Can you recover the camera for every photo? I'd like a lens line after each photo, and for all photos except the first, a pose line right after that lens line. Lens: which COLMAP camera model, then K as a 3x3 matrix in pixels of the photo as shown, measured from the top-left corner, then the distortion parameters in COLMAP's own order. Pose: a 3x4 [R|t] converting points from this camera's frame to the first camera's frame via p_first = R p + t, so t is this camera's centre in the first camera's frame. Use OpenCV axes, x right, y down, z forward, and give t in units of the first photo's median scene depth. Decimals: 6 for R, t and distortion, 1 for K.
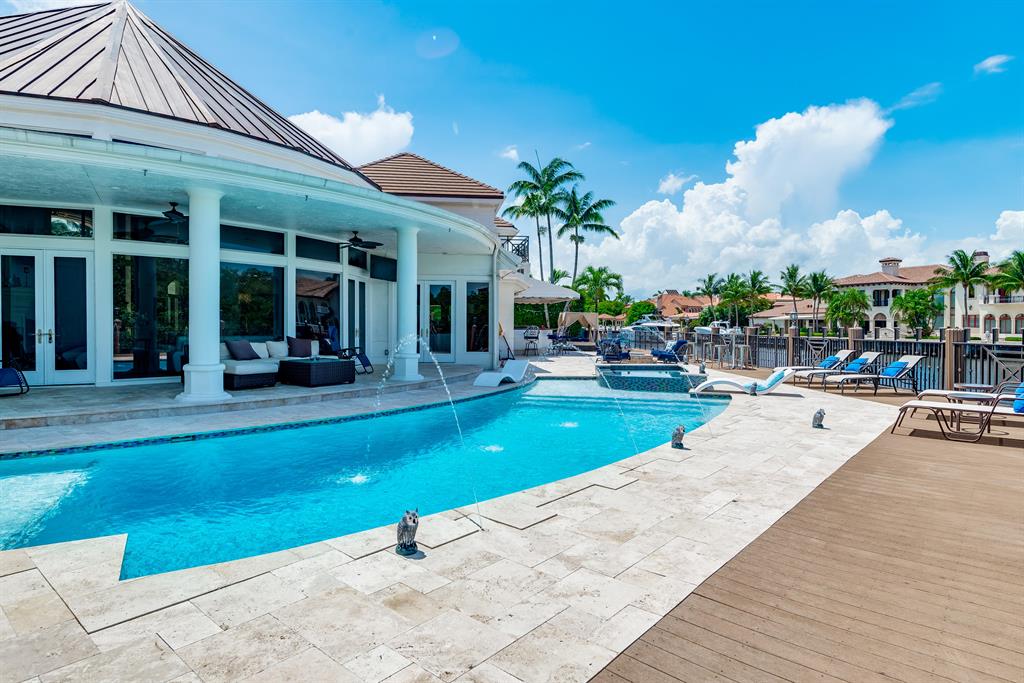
lens RADIAL K [[619.3, 0, 512.0], [0, 619.3, 341.5], [0, 0, 1]] dist [-0.003757, -0.001780]
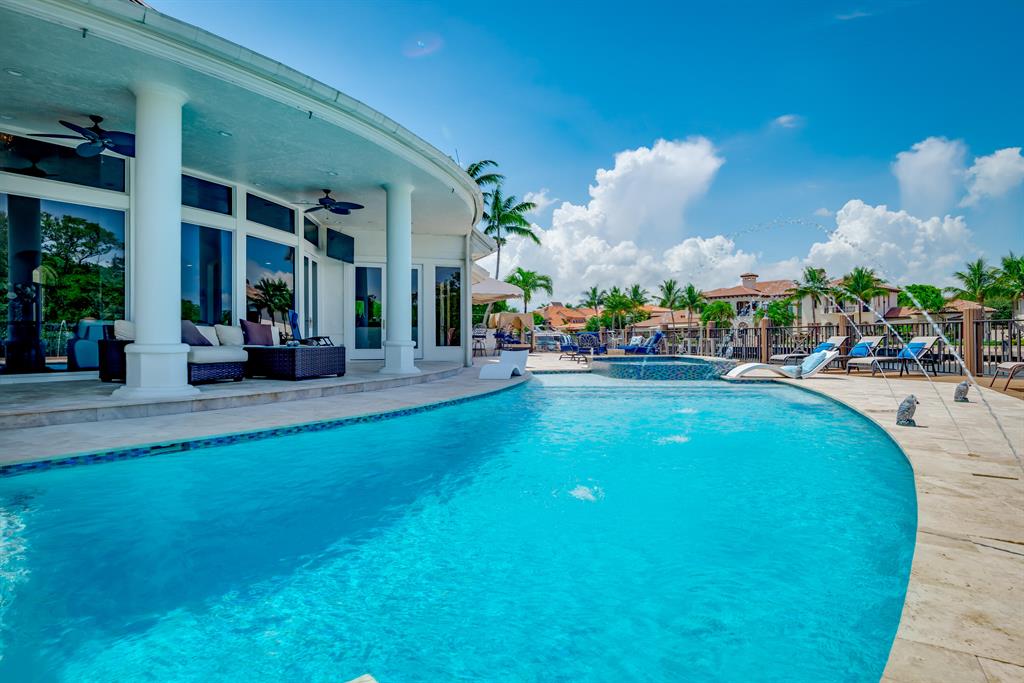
lens RADIAL K [[592.2, 0, 512.0], [0, 592.2, 341.5], [0, 0, 1]] dist [-0.002255, -0.002335]
pose [[0.975658, -0.009557, 0.219088, -0.089186], [0.015621, 0.999541, -0.025963, 0.019504], [-0.218739, 0.028753, 0.975360, 0.096518]]
